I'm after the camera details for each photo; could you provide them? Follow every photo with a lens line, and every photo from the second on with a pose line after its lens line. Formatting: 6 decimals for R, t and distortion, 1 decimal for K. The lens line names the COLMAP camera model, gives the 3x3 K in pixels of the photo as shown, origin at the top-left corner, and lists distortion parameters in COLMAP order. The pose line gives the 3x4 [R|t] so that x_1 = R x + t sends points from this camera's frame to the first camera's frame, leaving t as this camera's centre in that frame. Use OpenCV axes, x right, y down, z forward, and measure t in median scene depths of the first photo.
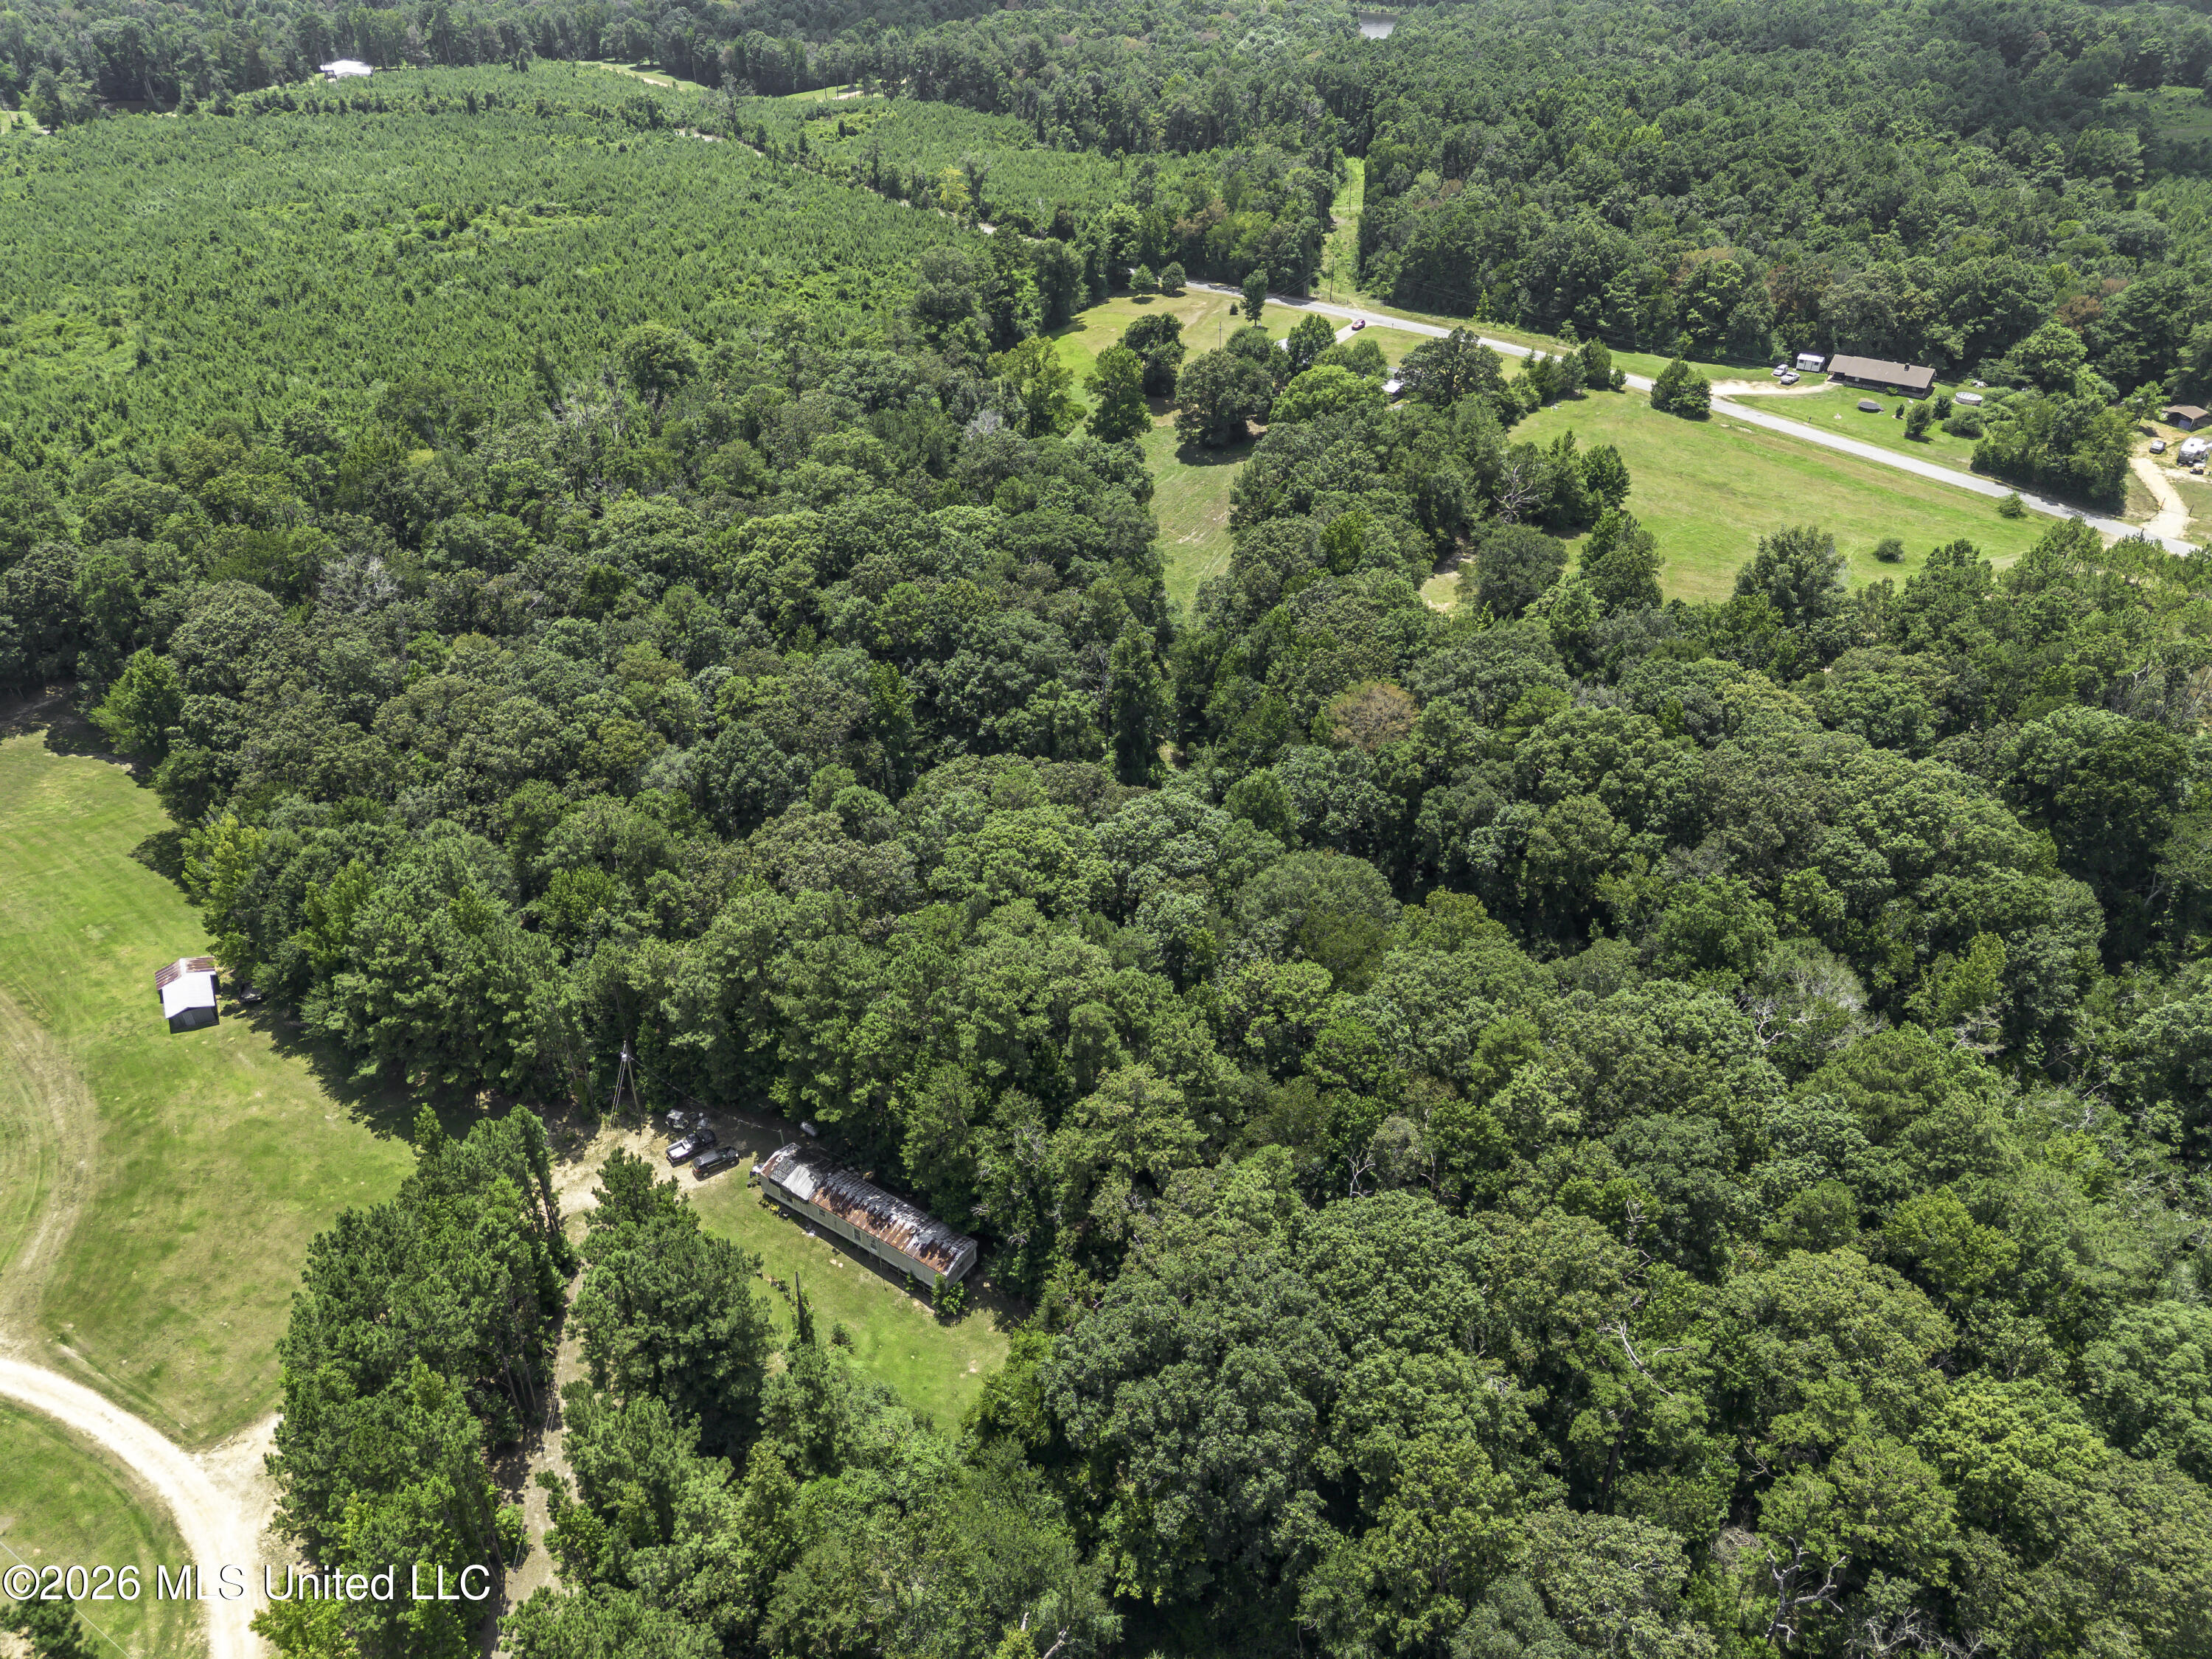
lens RADIAL K [[1569.0, 0, 1099.5], [0, 1569.0, 829.3], [0, 0, 1]] dist [0.063807, -0.050106]
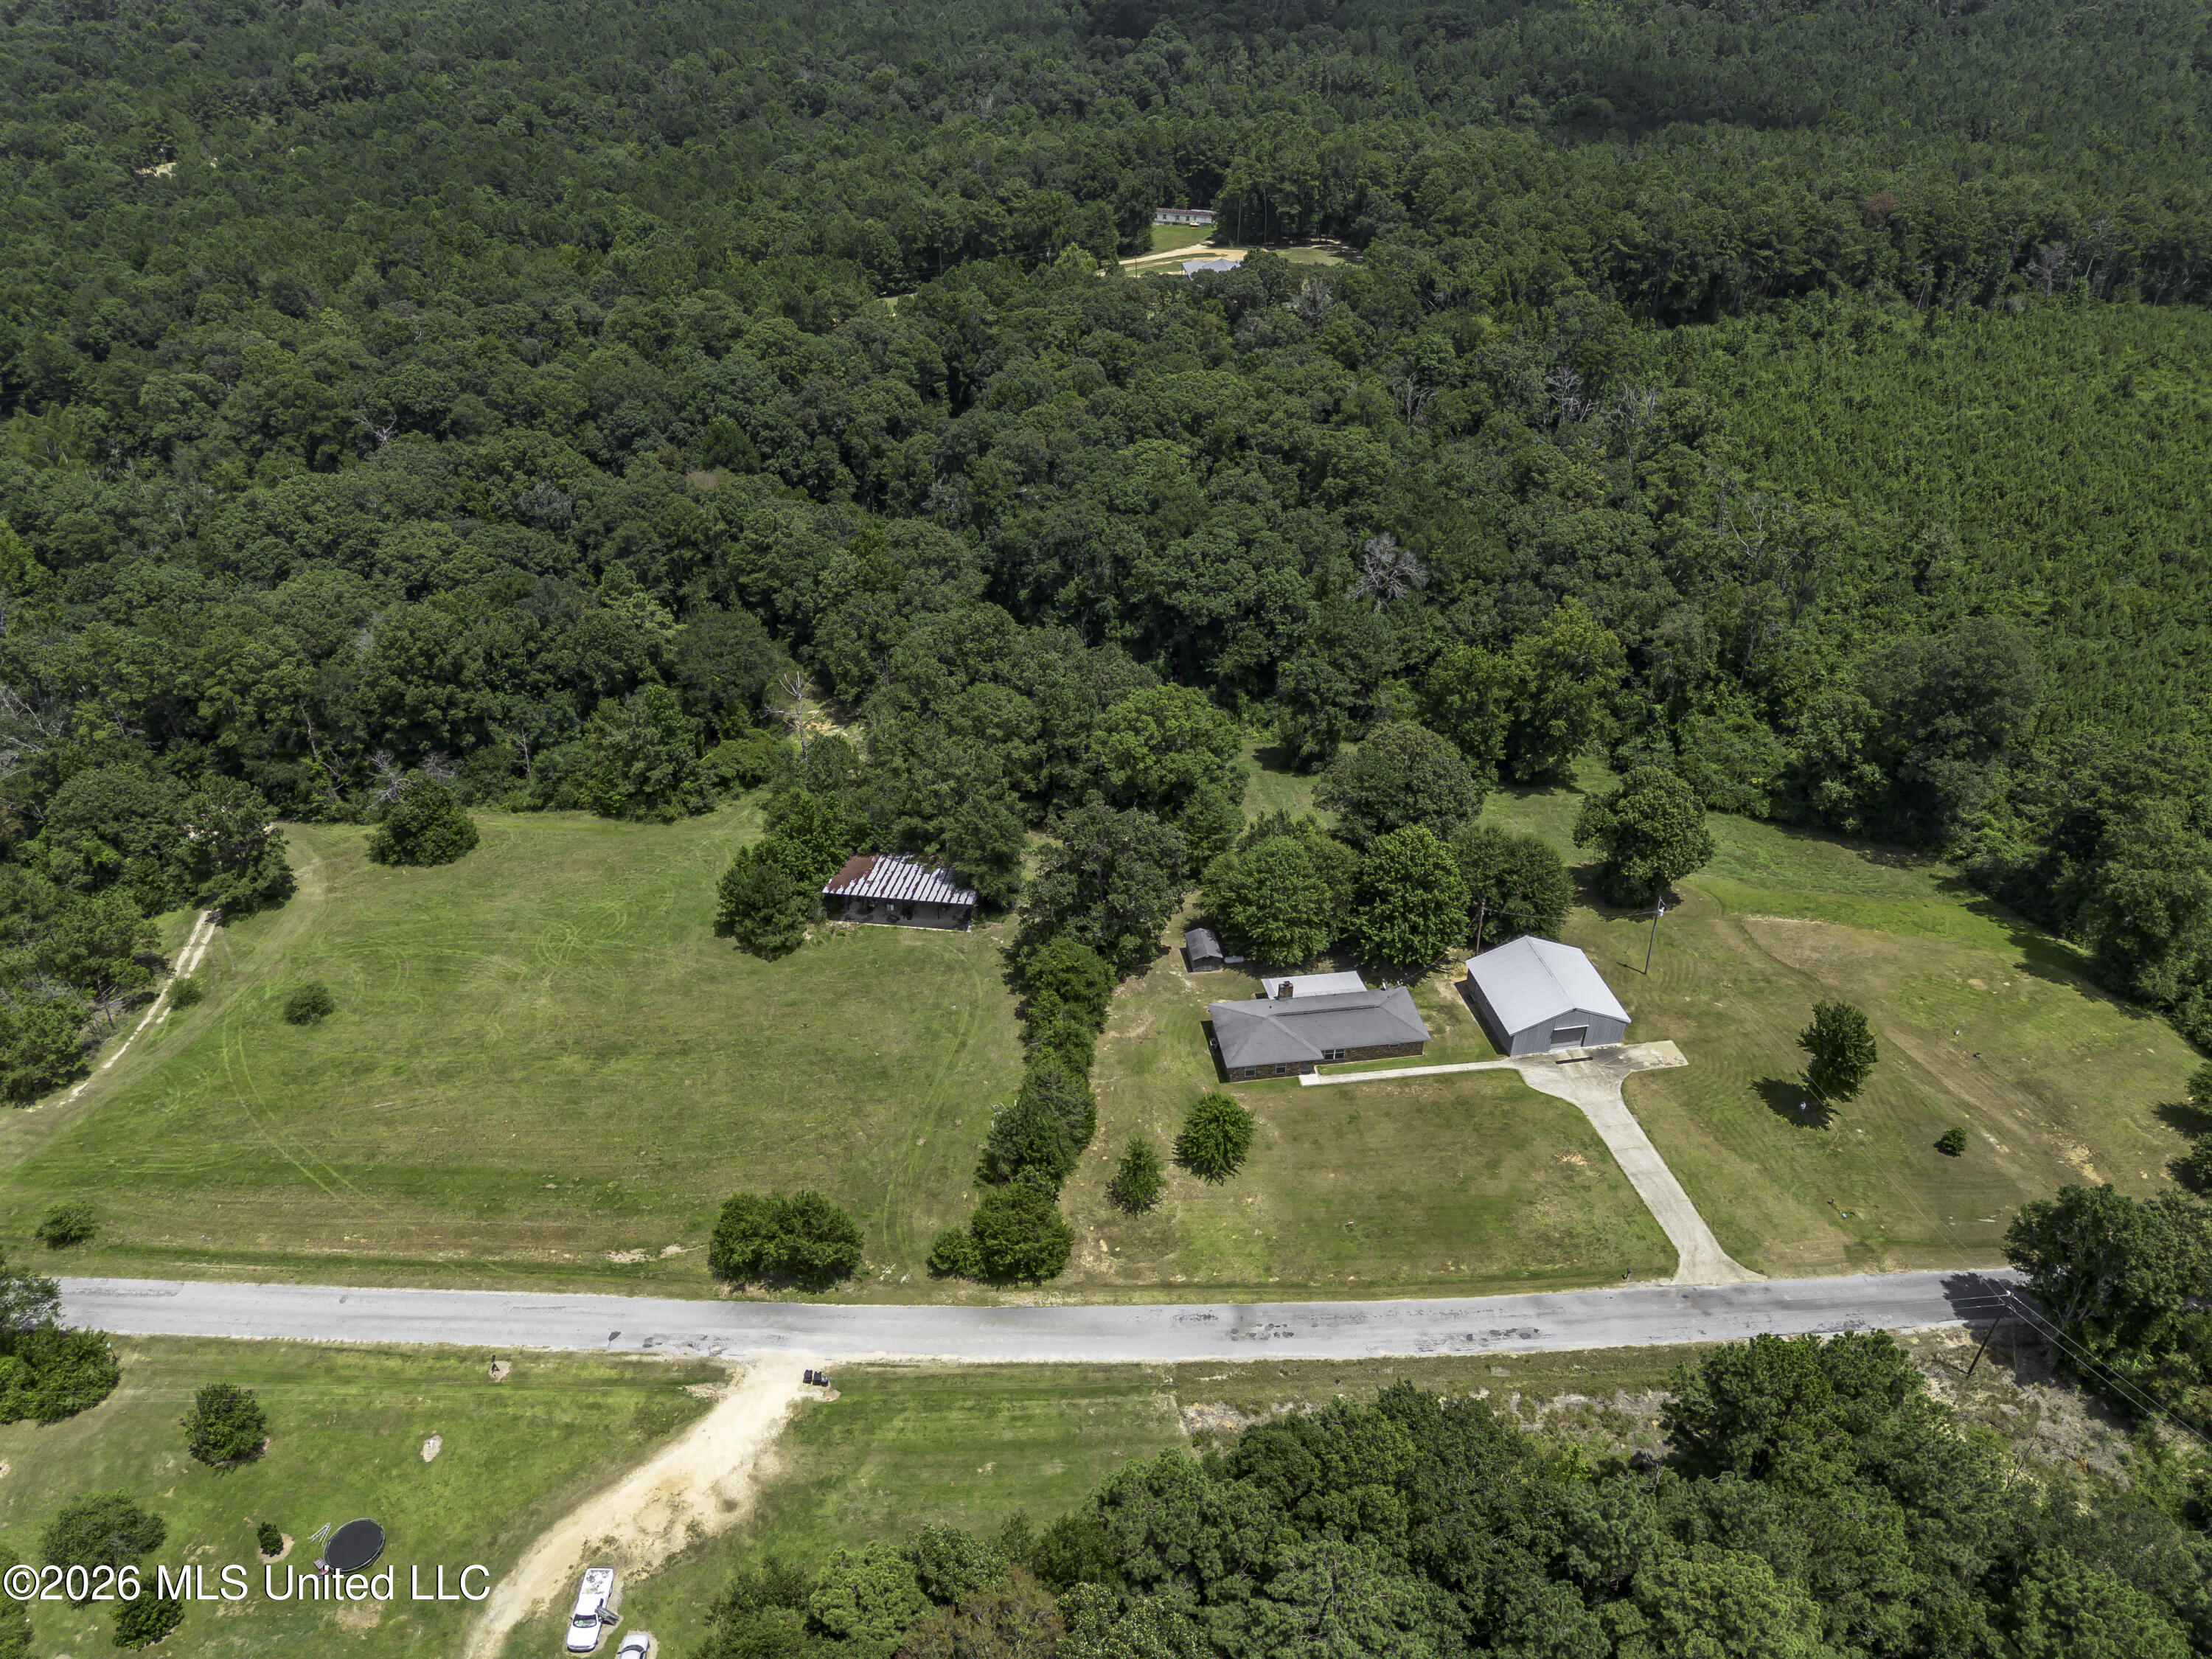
lens RADIAL K [[1569.0, 0, 1105.0], [0, 1569.0, 824.7], [0, 0, 1]] dist [0.063807, -0.050106]
pose [[-0.714417, 0.387348, -0.582726, 0.714828], [-0.393774, 0.465847, 0.792420, -0.977323], [0.578403, 0.795580, -0.180281, 1.451029]]
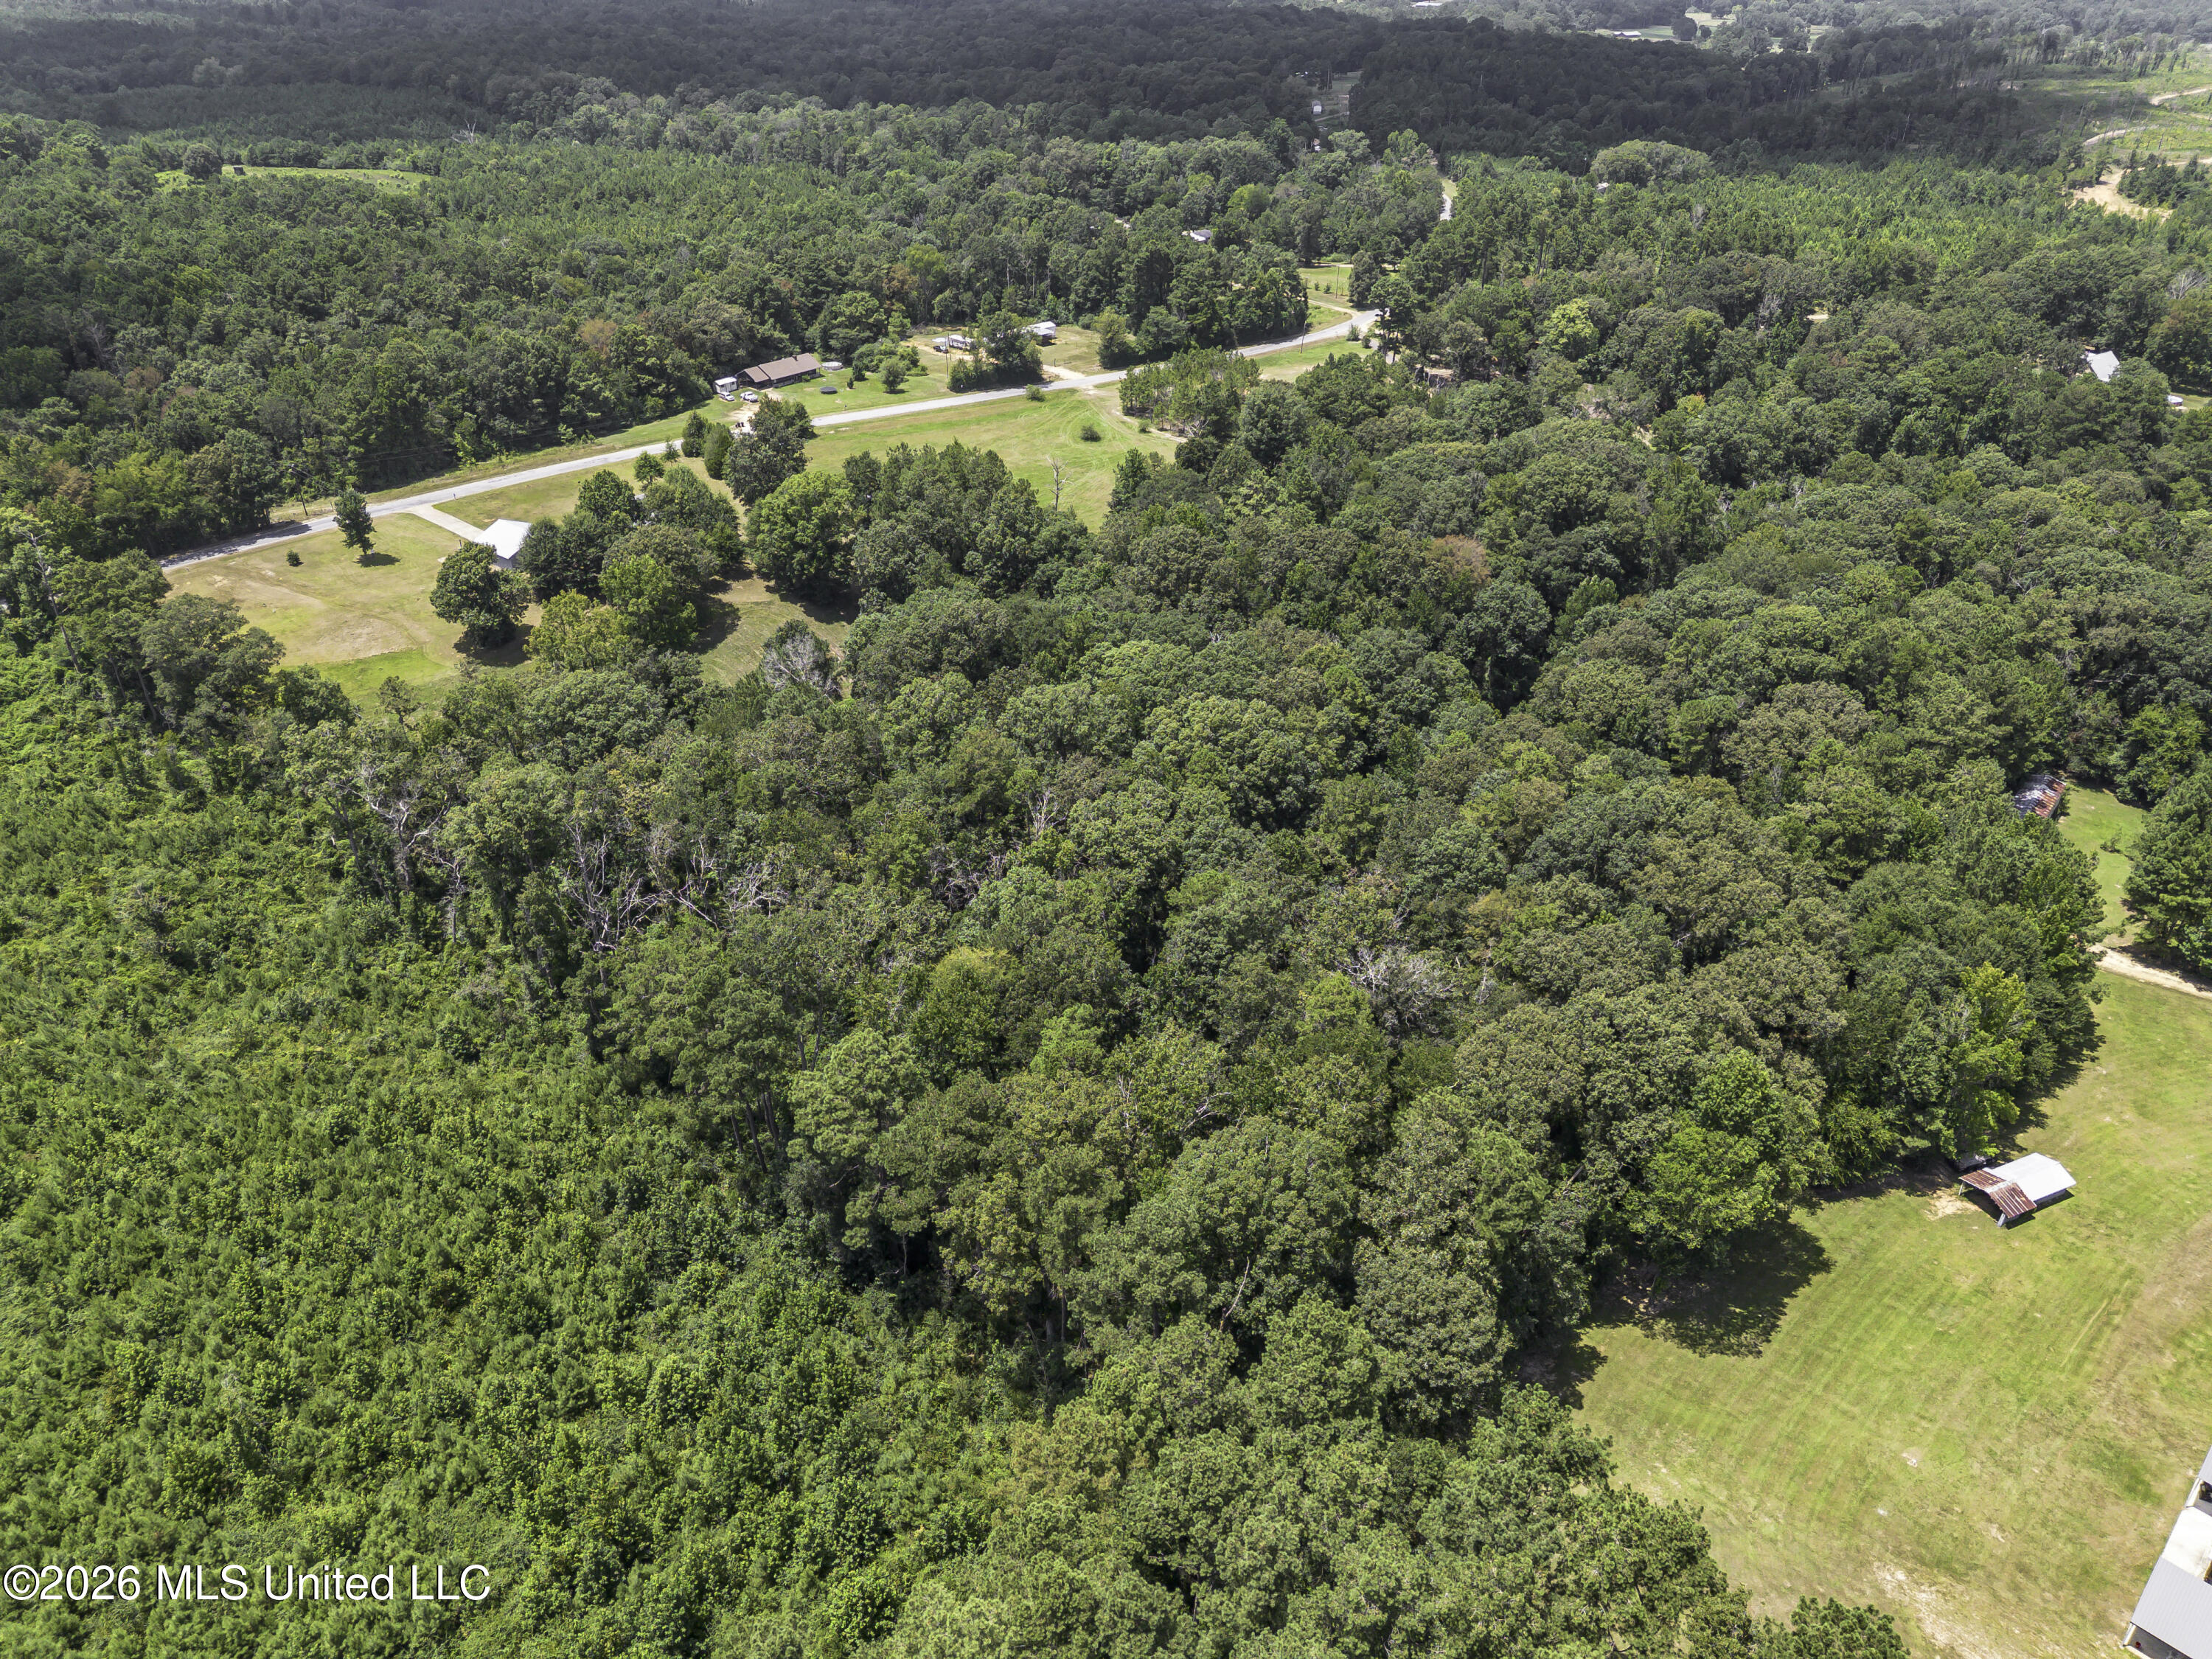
lens RADIAL K [[1569.0, 0, 1105.9], [0, 1569.0, 831.4], [0, 0, 1]] dist [0.063807, -0.050106]
pose [[0.097242, -0.514489, 0.851966, -0.963931], [0.556403, 0.737858, 0.382075, -0.504141], [-0.825203, 0.436883, 0.358014, 0.765511]]
